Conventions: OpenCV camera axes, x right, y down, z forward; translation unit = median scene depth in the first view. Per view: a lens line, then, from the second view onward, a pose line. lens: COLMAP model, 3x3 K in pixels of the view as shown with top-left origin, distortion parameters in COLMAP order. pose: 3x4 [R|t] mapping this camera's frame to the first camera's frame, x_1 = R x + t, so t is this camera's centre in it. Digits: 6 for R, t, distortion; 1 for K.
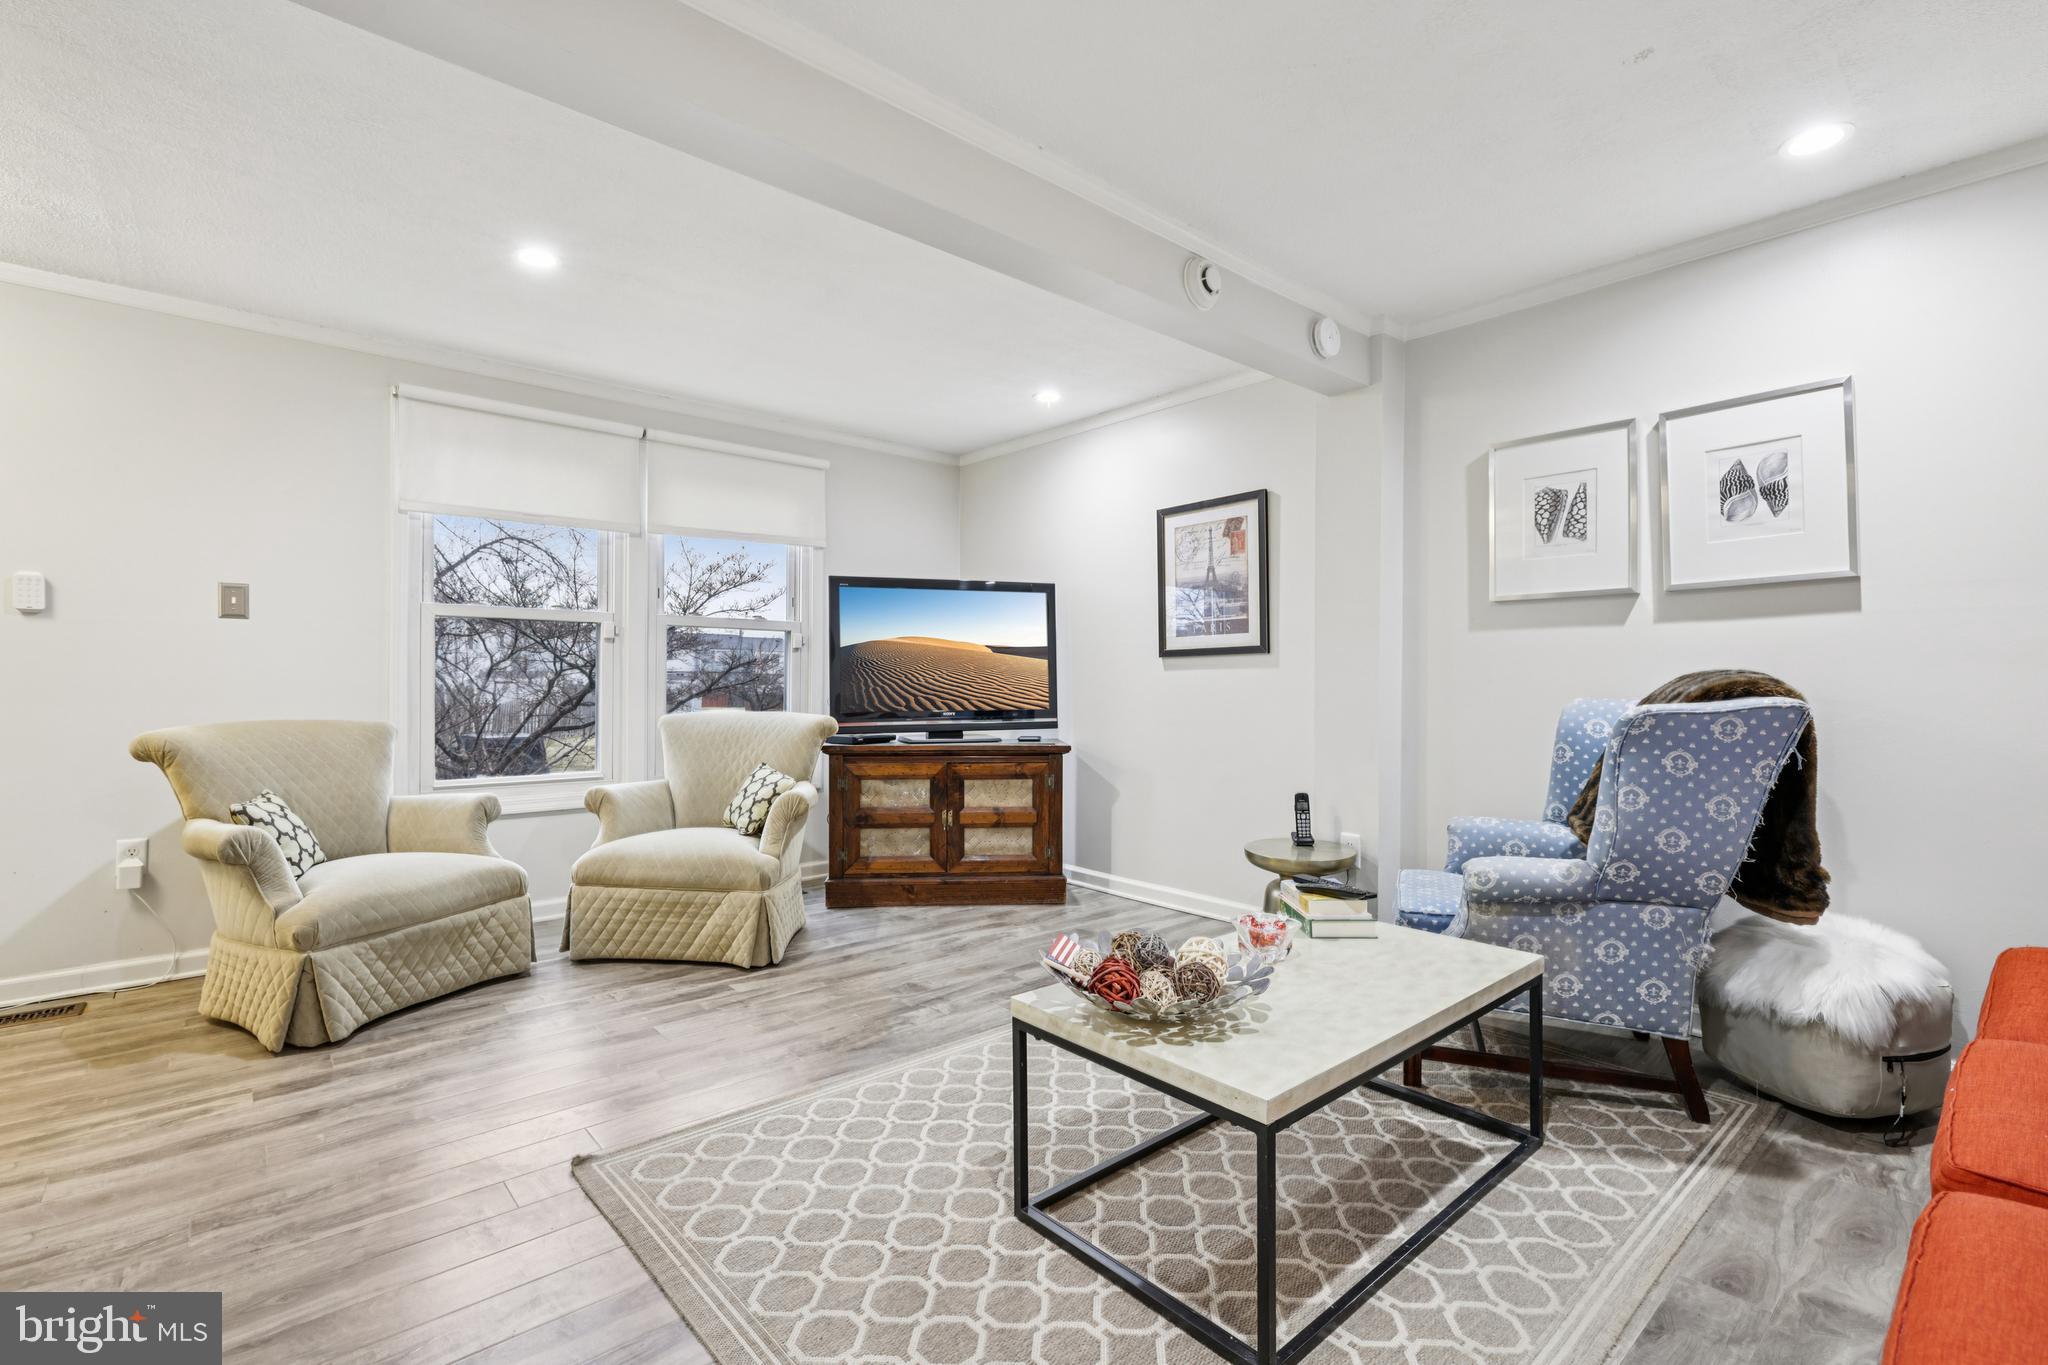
lens RADIAL K [[932.1, 0, 1011.2], [0, 932.1, 688.7], [0, 0, 1]] dist [0.002229, -0.000207]
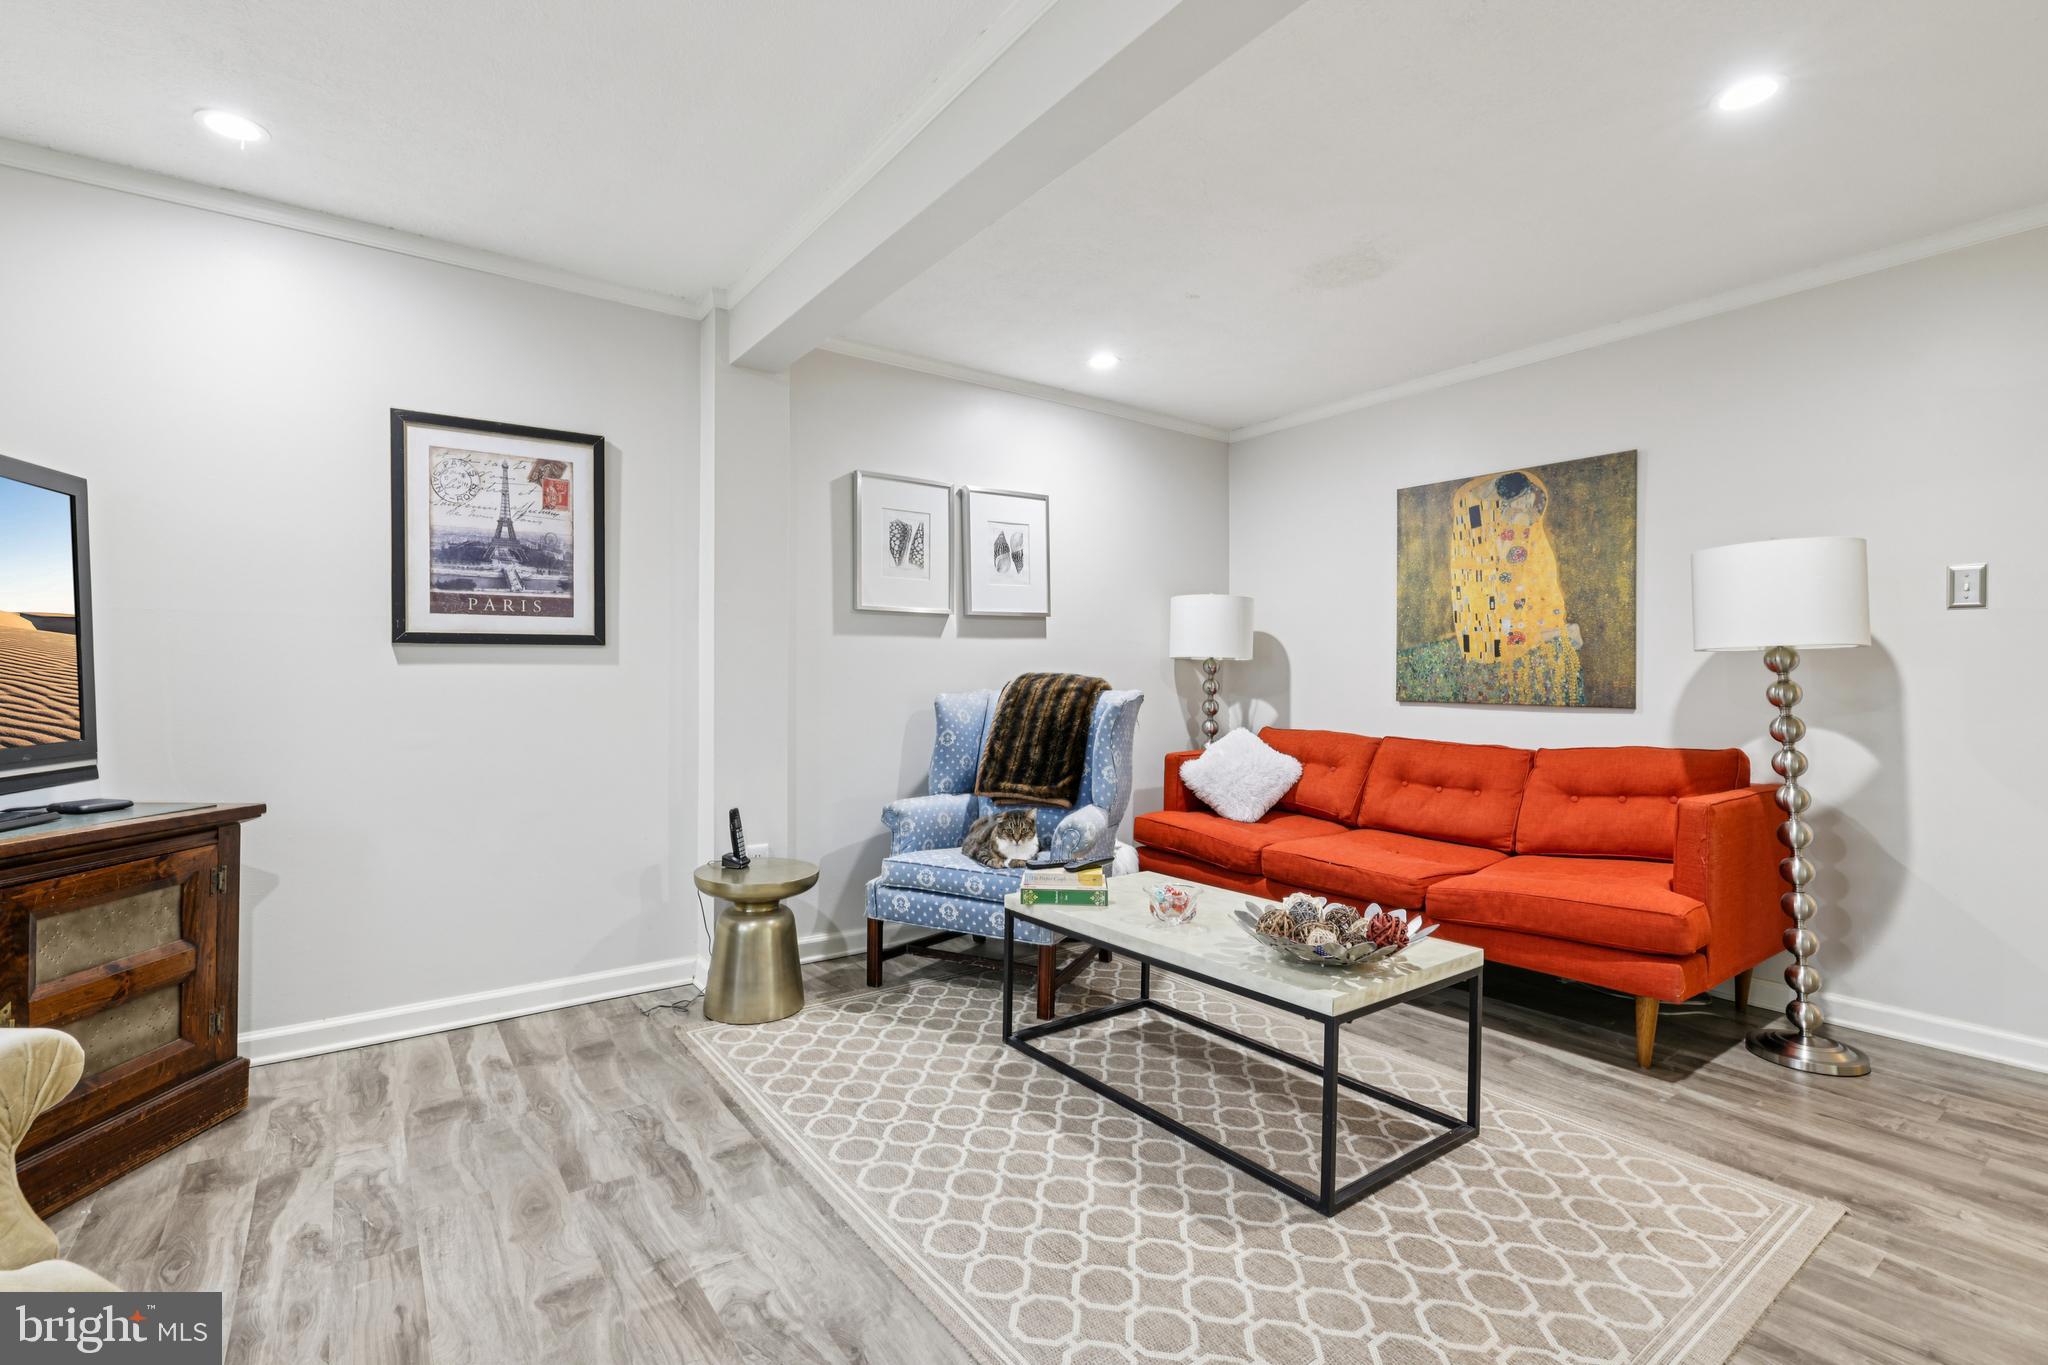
lens RADIAL K [[932.1, 0, 1026.5], [0, 932.1, 672.9], [0, 0, 1]] dist [0.002229, -0.000207]
pose [[0.076854, 0.002894, 0.997038, -0.612898], [0.007612, 0.999965, -0.003489, -0.012061], [-0.997013, 0.007858, 0.076829, 0.743111]]
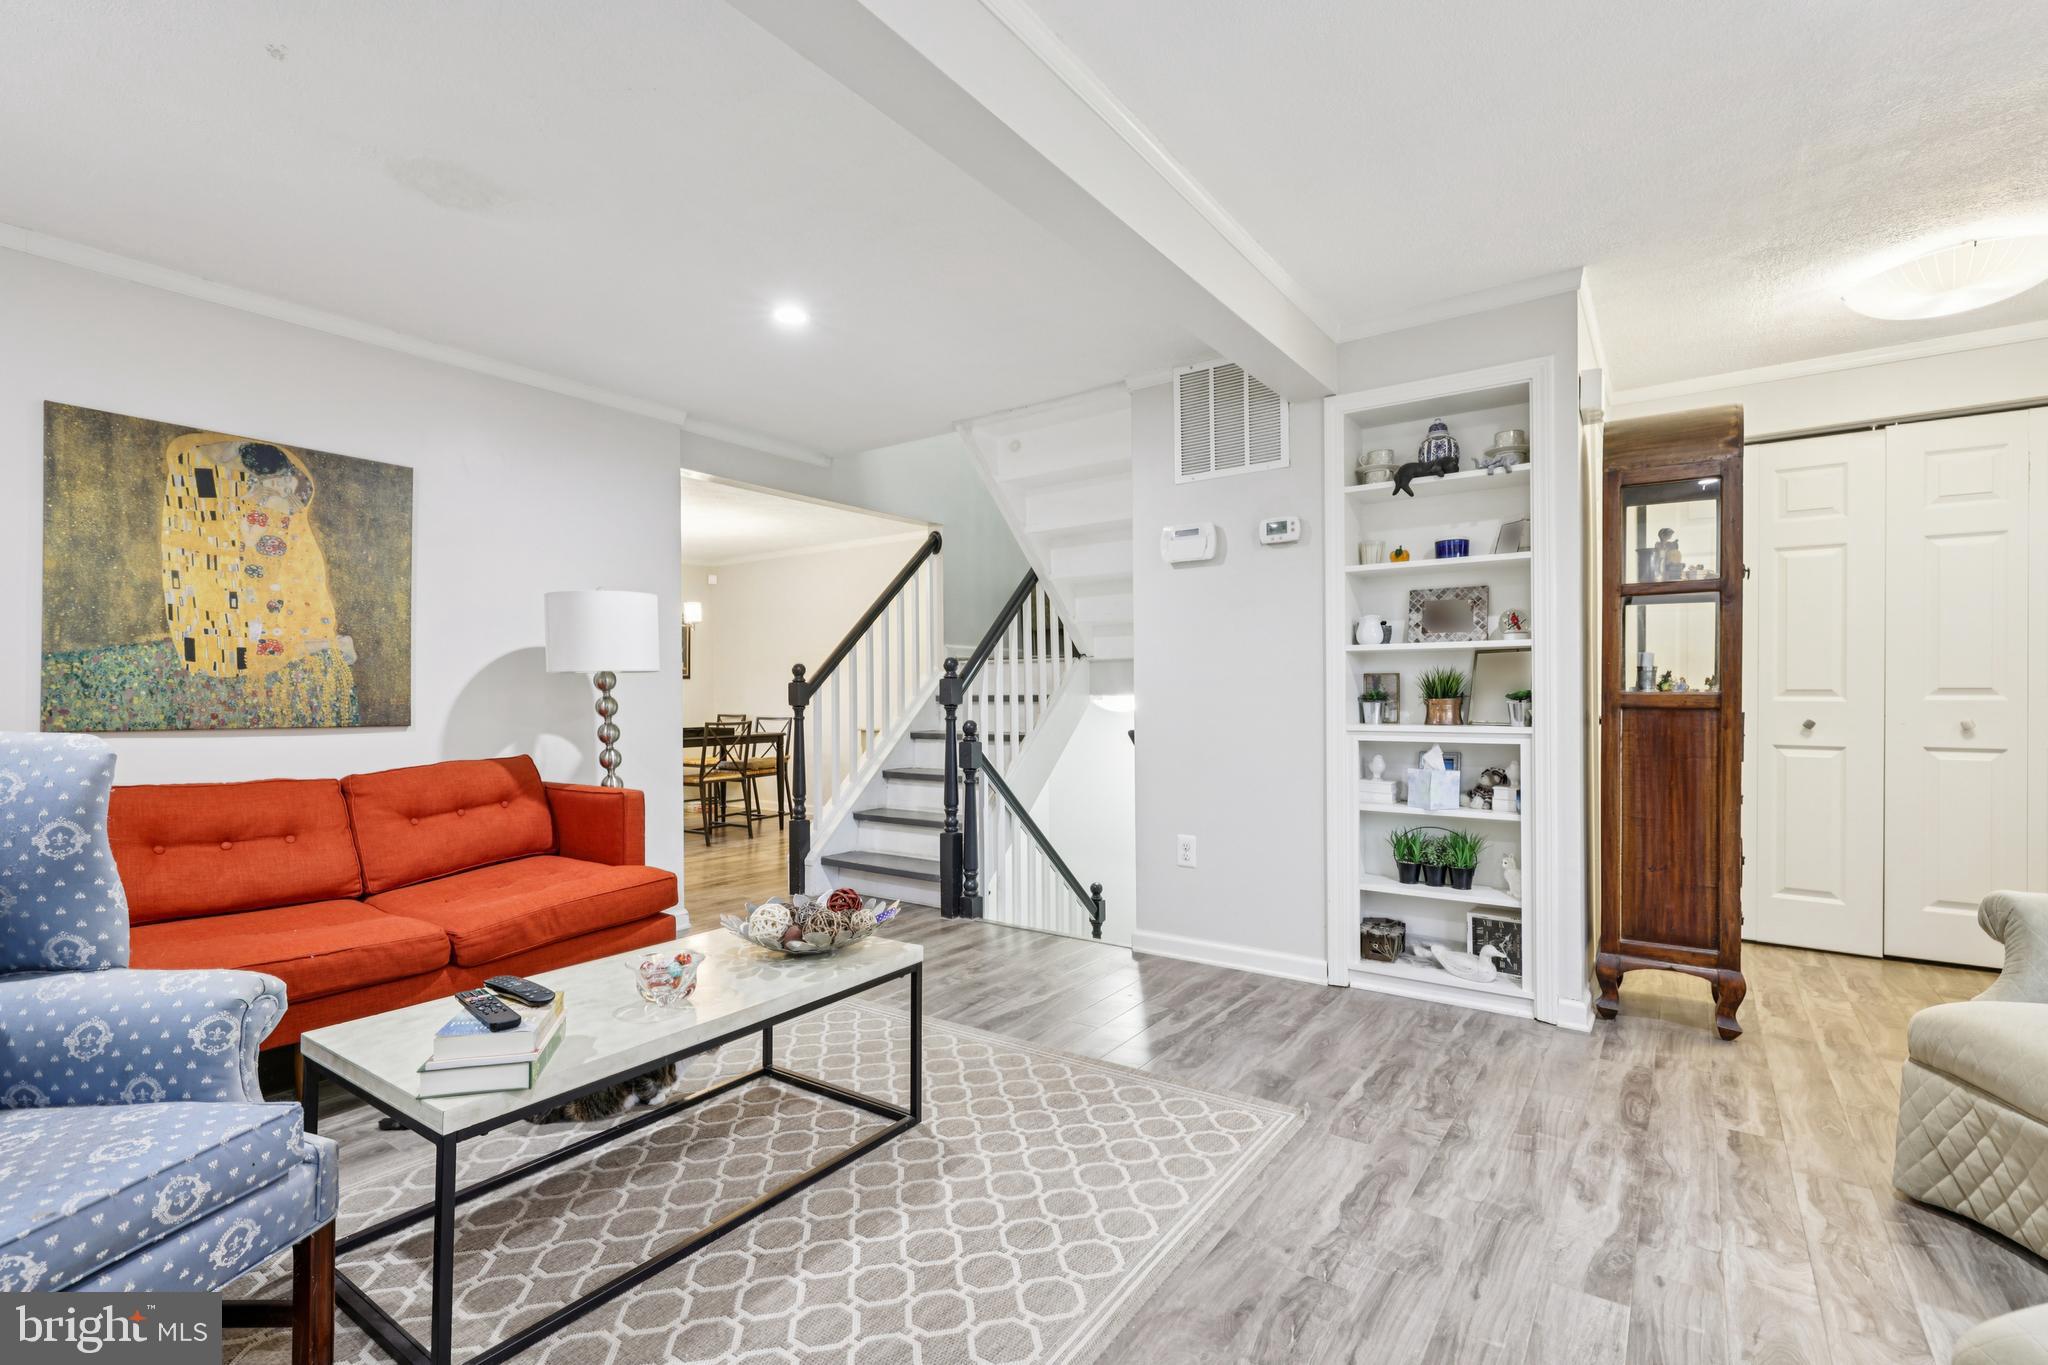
lens RADIAL K [[932.1, 0, 1013.3], [0, 932.1, 681.5], [0, 0, 1]] dist [0.002229, -0.000207]
pose [[-0.973256, -0.000710, -0.229722, 0.102992], [0.000875, 0.999977, -0.006797, -0.012548], [0.229721, -0.006816, -0.973233, 1.350021]]
